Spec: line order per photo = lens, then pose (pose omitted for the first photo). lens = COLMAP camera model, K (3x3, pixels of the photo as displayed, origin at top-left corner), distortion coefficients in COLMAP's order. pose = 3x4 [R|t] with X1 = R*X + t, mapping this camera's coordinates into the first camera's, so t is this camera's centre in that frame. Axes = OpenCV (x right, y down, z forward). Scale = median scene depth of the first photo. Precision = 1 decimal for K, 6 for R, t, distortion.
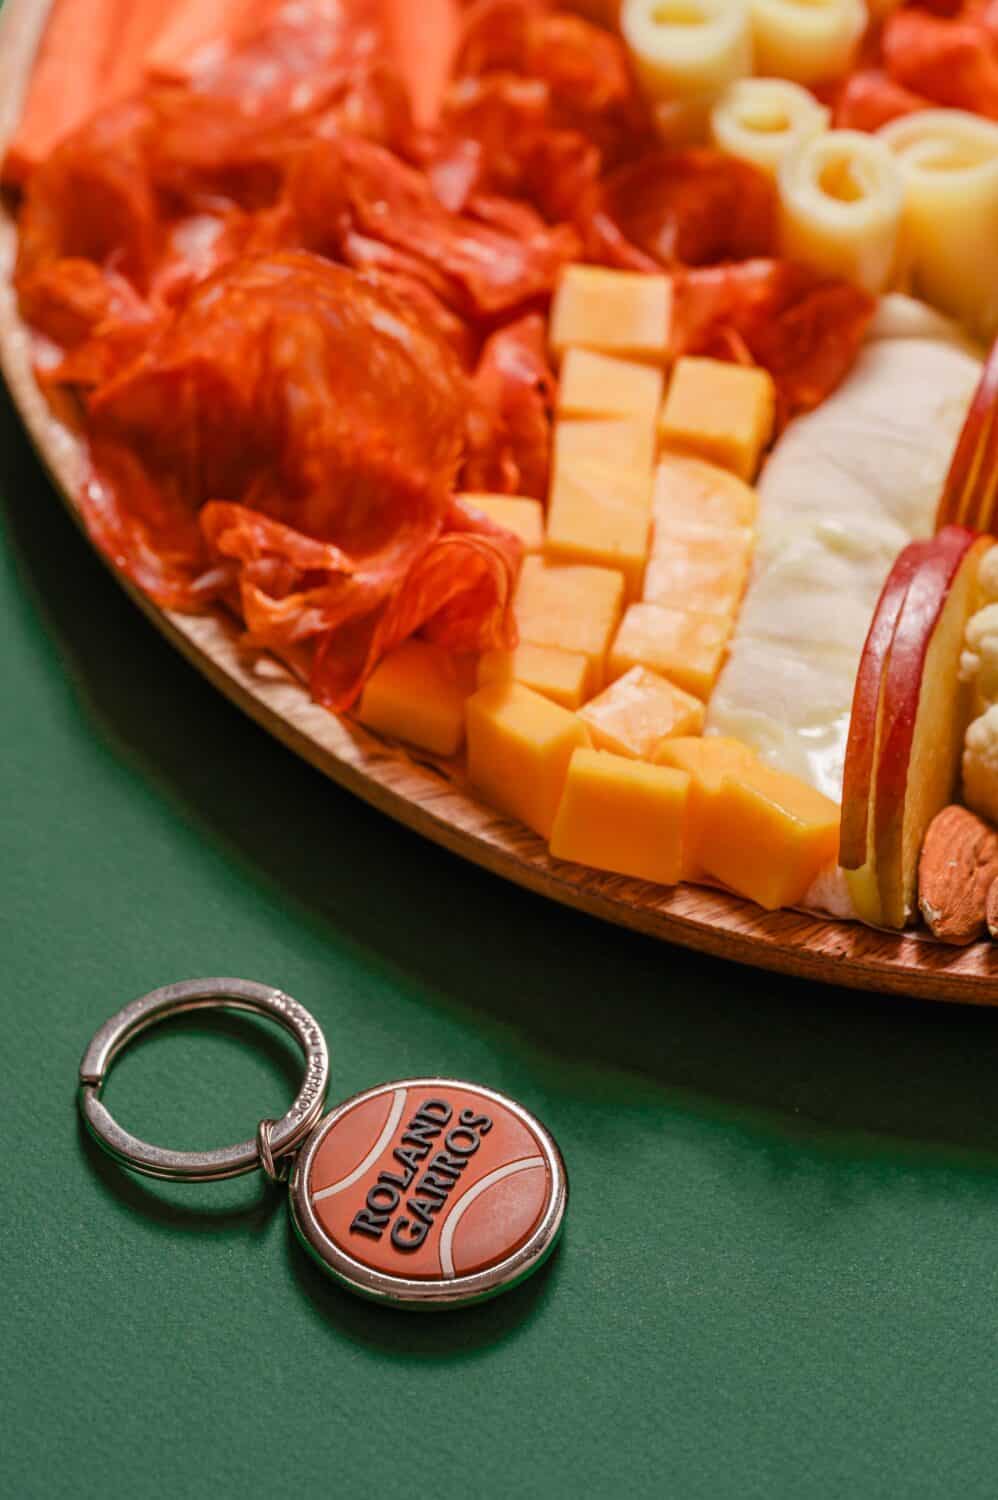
lens RADIAL K [[4726.2, 0, 499.0], [0, 4726.2, 750.0], [0, 0, 1]] dist [0.083171, 0.347857]
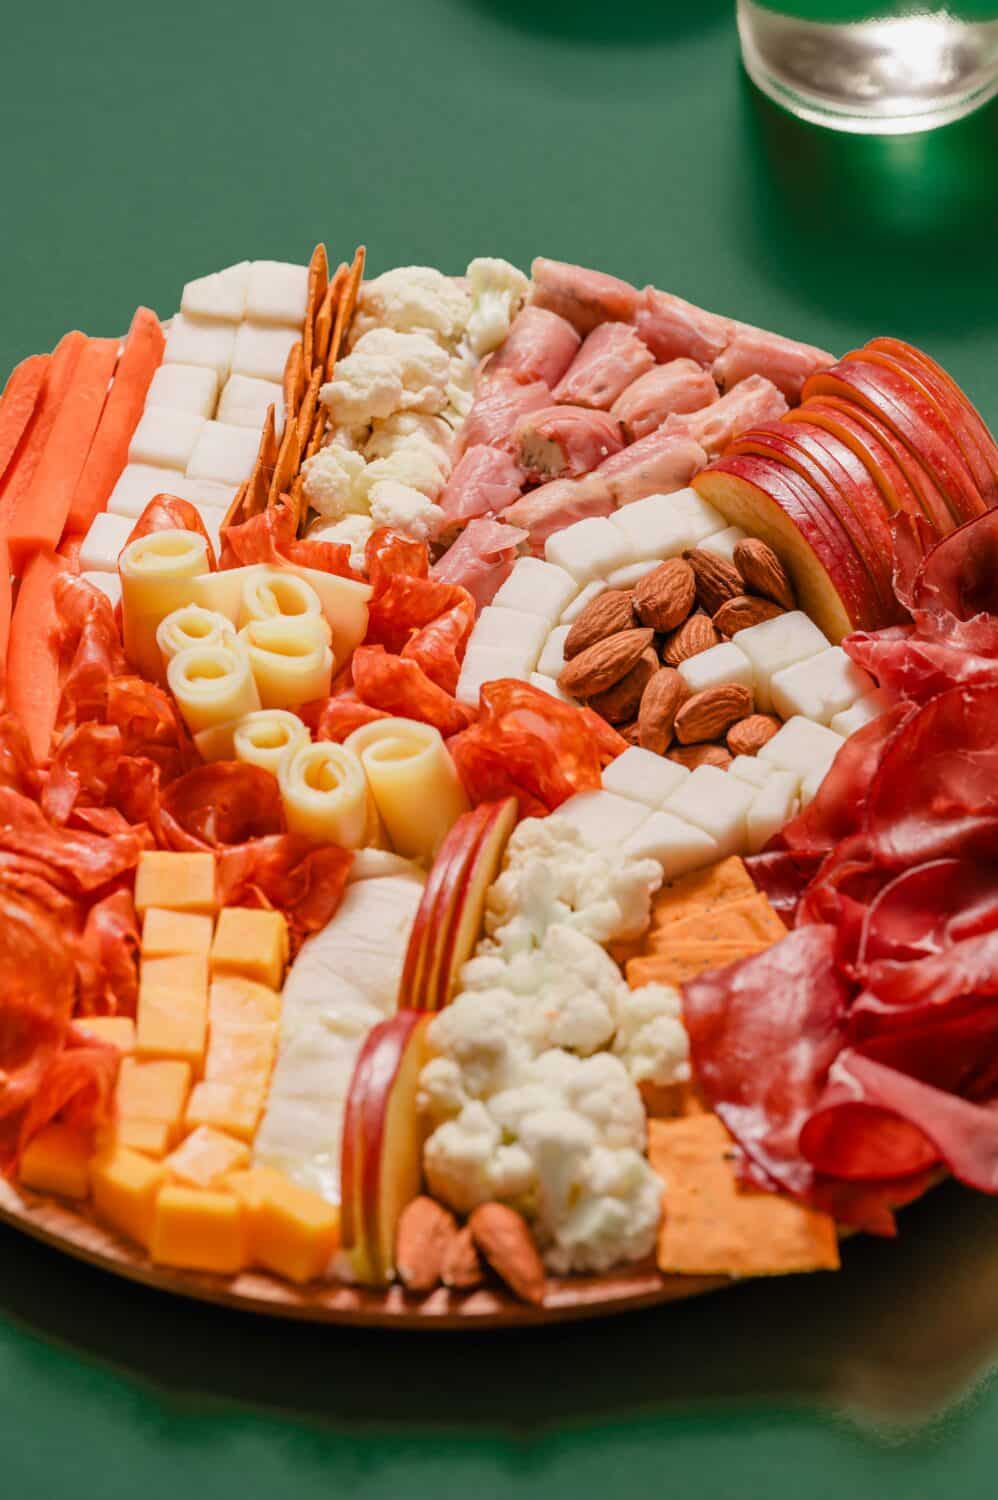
lens RADIAL K [[4726.2, 0, 499.0], [0, 4726.2, 750.0], [0, 0, 1]] dist [0.083171, 0.347857]
pose [[0.994463, -0.103220, 0.019702, 0.101728], [0.104268, 0.992561, -0.062864, -0.030876], [-0.013067, 0.064570, 0.997828, -0.479472]]
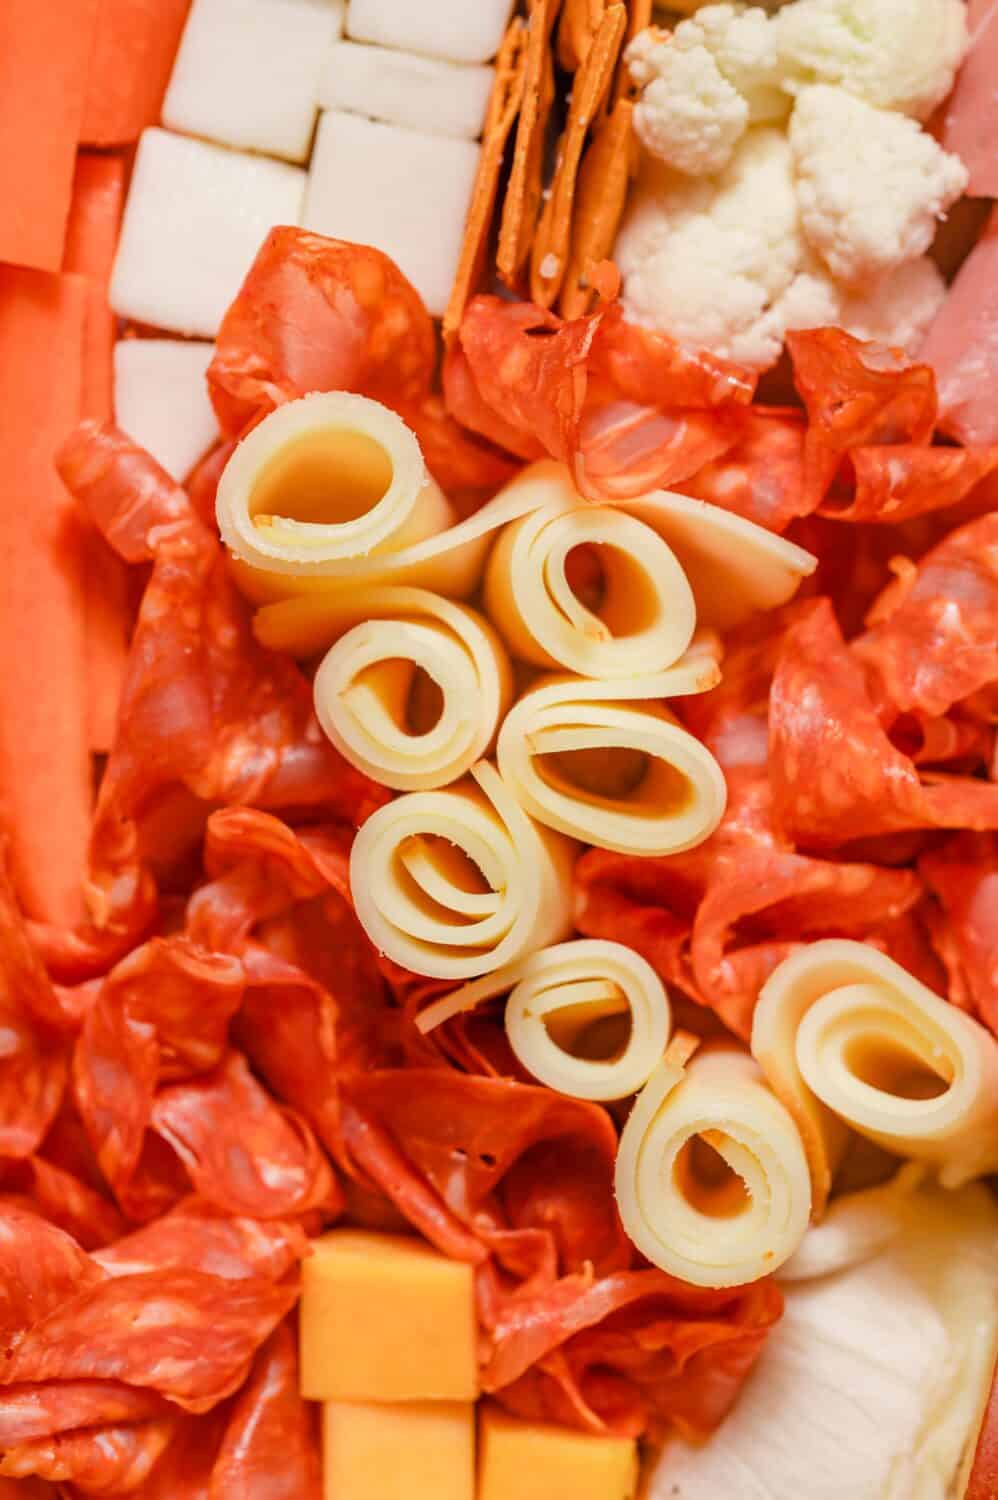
lens RADIAL K [[5044.3, 0, 499.0], [0, 5044.3, 750.0], [0, 0, 1]] dist [-0.004868, 2.519682]
pose [[0.994941, -0.087445, -0.049463, 0.084790], [0.097905, 0.733498, 0.672603, -0.650499], [-0.022534, -0.674043, 0.738348, 0.539896]]
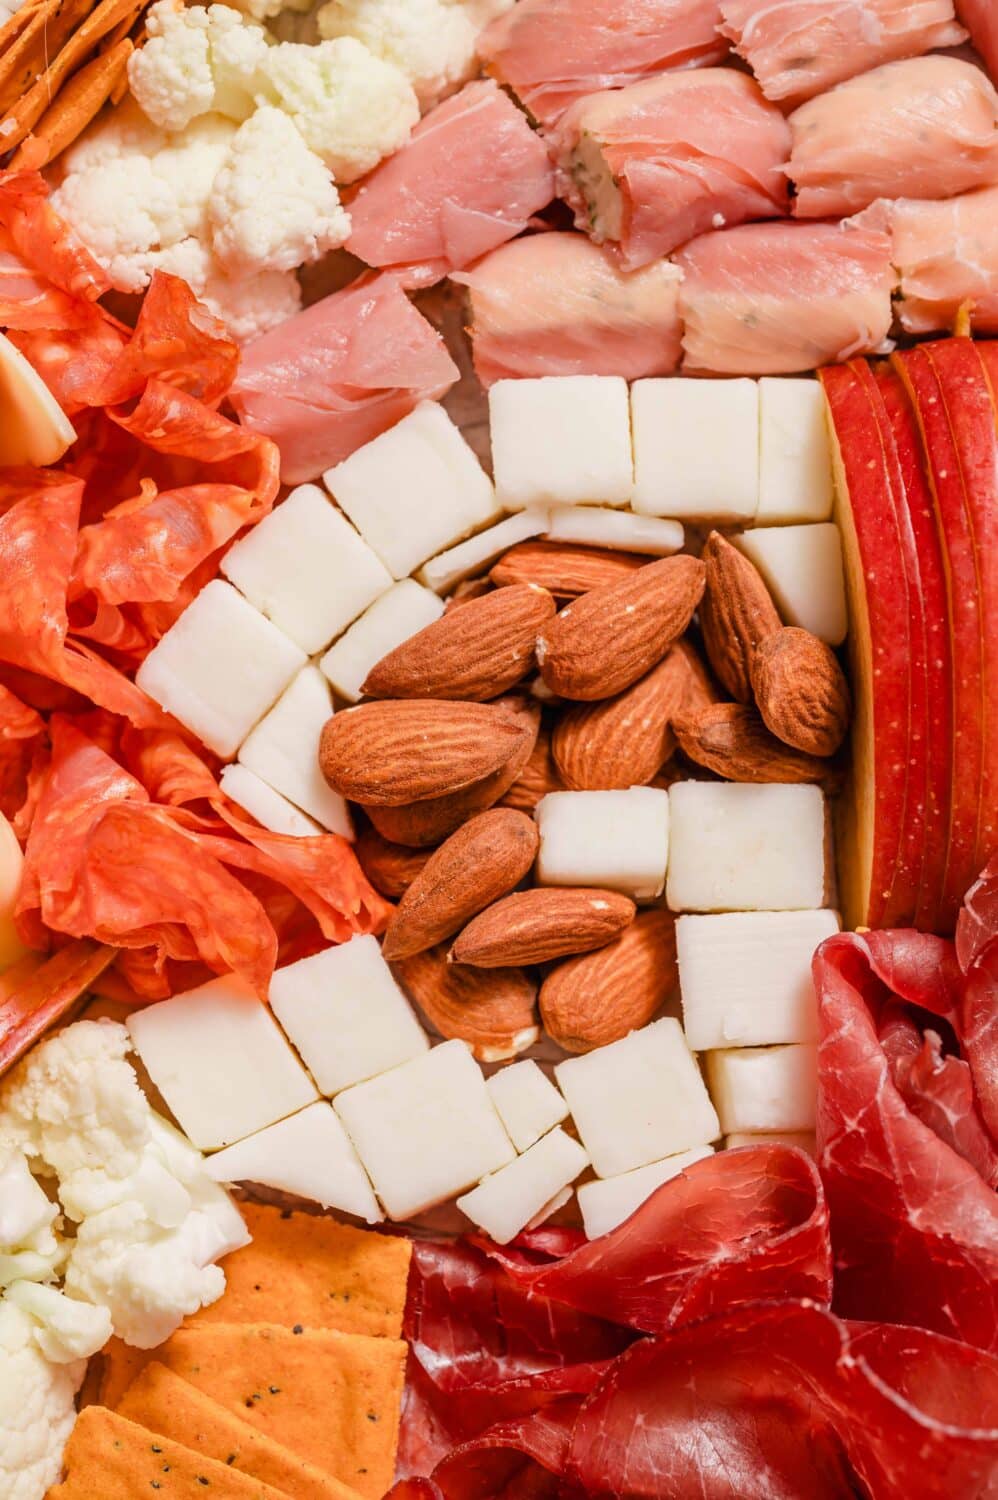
lens RADIAL K [[5044.3, 0, 499.0], [0, 5044.3, 750.0], [0, 0, 1]] dist [-0.004868, 2.519682]
pose [[0.912828, 0.404754, -0.054025, 0.231889], [-0.282516, 0.721524, 0.632129, -0.719092], [0.294837, -0.561763, 0.772977, 0.400669]]
